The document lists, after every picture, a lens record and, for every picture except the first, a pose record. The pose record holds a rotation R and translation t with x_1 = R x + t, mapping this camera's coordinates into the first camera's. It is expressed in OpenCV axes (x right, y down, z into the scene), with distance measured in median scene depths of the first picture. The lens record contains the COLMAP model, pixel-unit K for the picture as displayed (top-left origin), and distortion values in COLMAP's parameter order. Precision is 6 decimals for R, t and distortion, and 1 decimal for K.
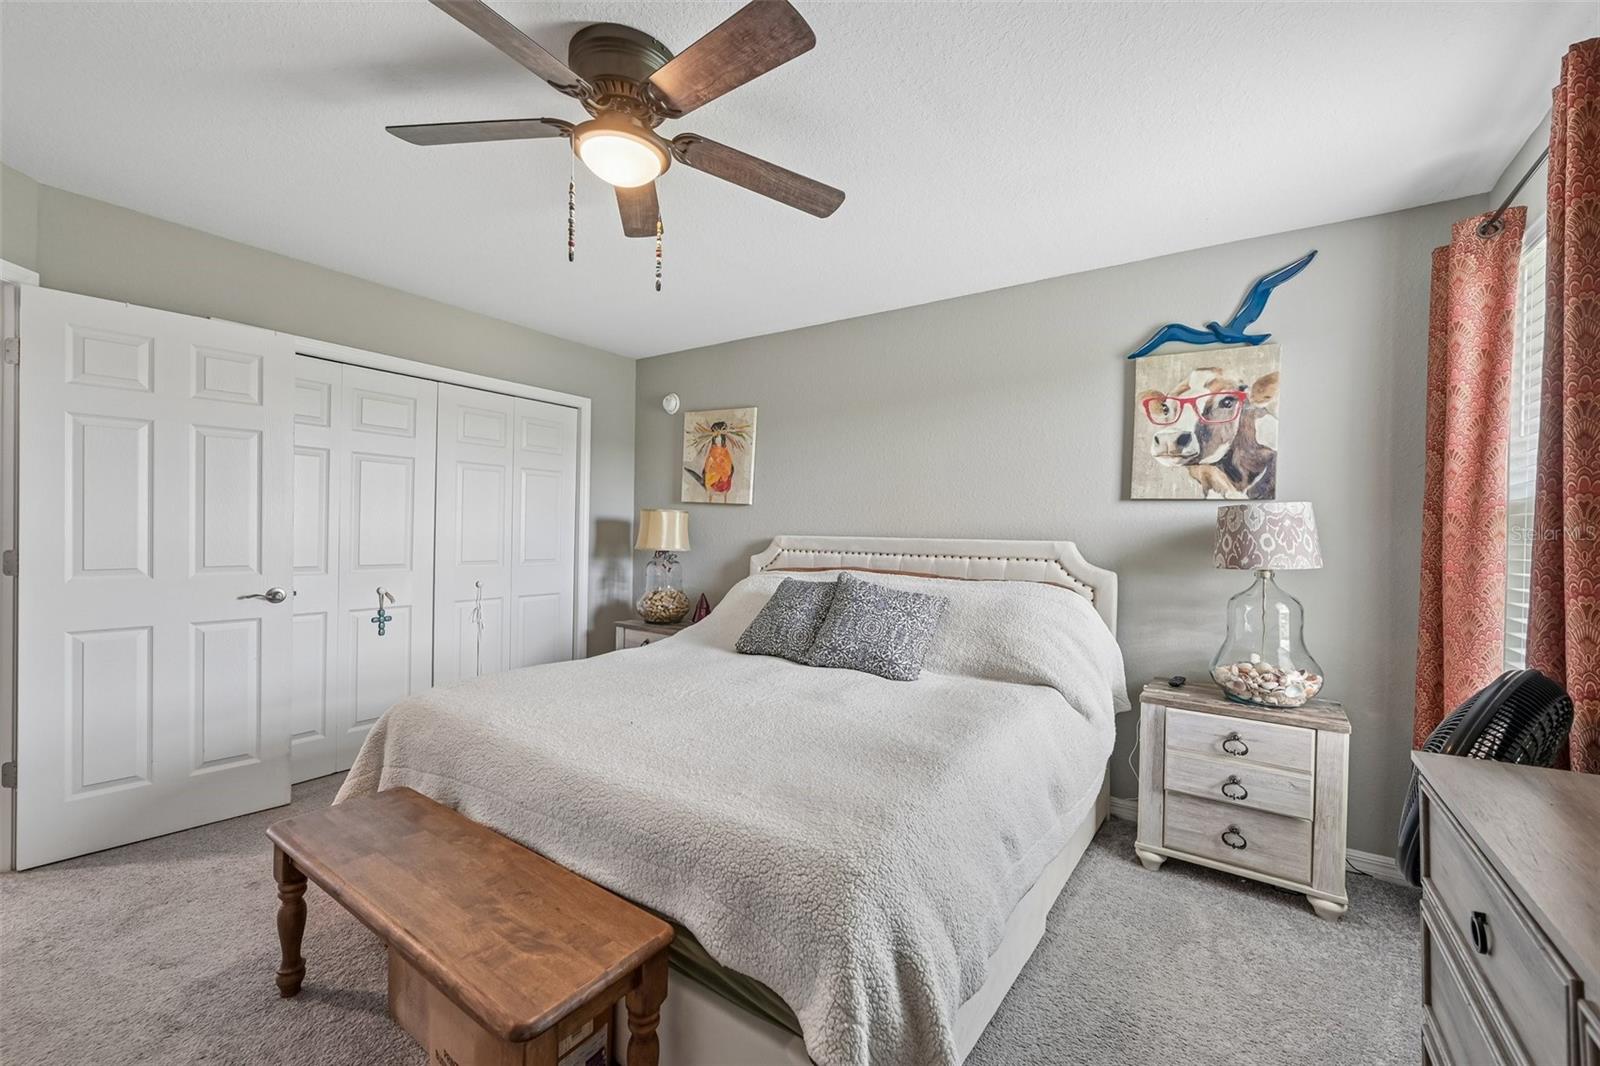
lens RADIAL K [[632.0, 0, 801.0], [0, 632.0, 536.8], [0, 0, 1]] dist [-0.003038, 0.001241]
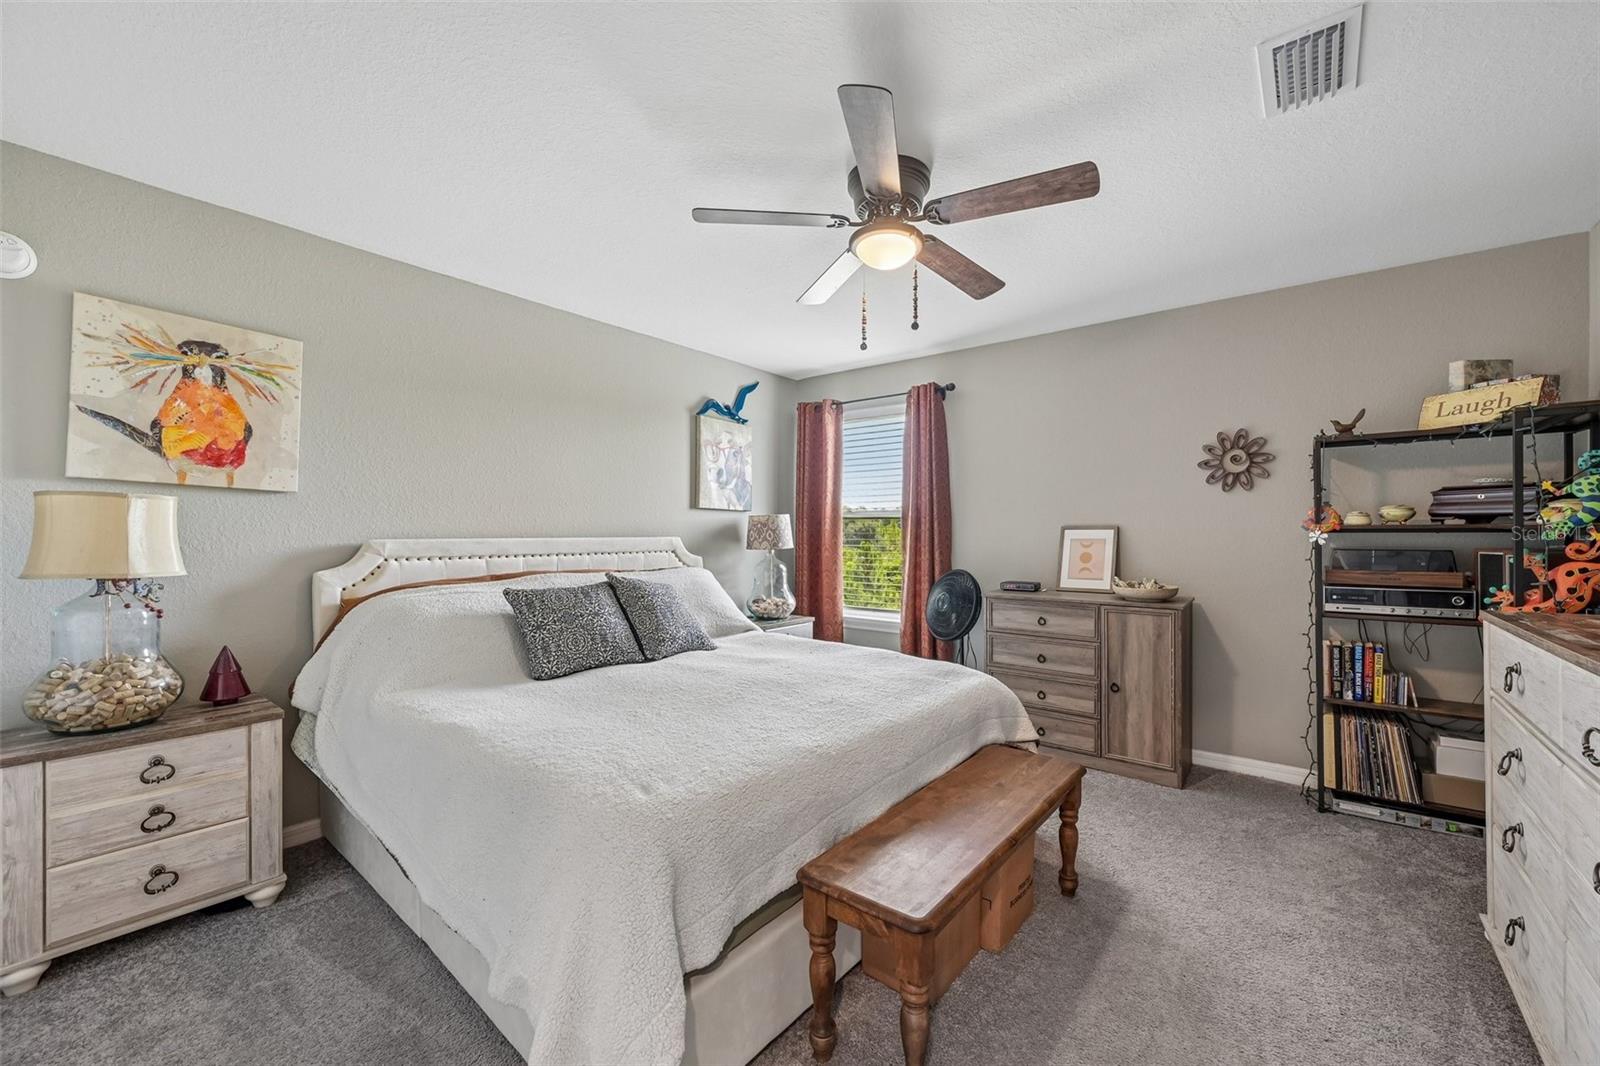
lens RADIAL K [[632.0, 0, 797.6], [0, 632.0, 526.2], [0, 0, 1]] dist [-0.003038, 0.001241]
pose [[0.089269, -0.008273, 0.995973, -0.657854], [0.008595, 0.999935, 0.007536, -0.017478], [-0.995970, 0.007888, 0.089334, 0.434256]]
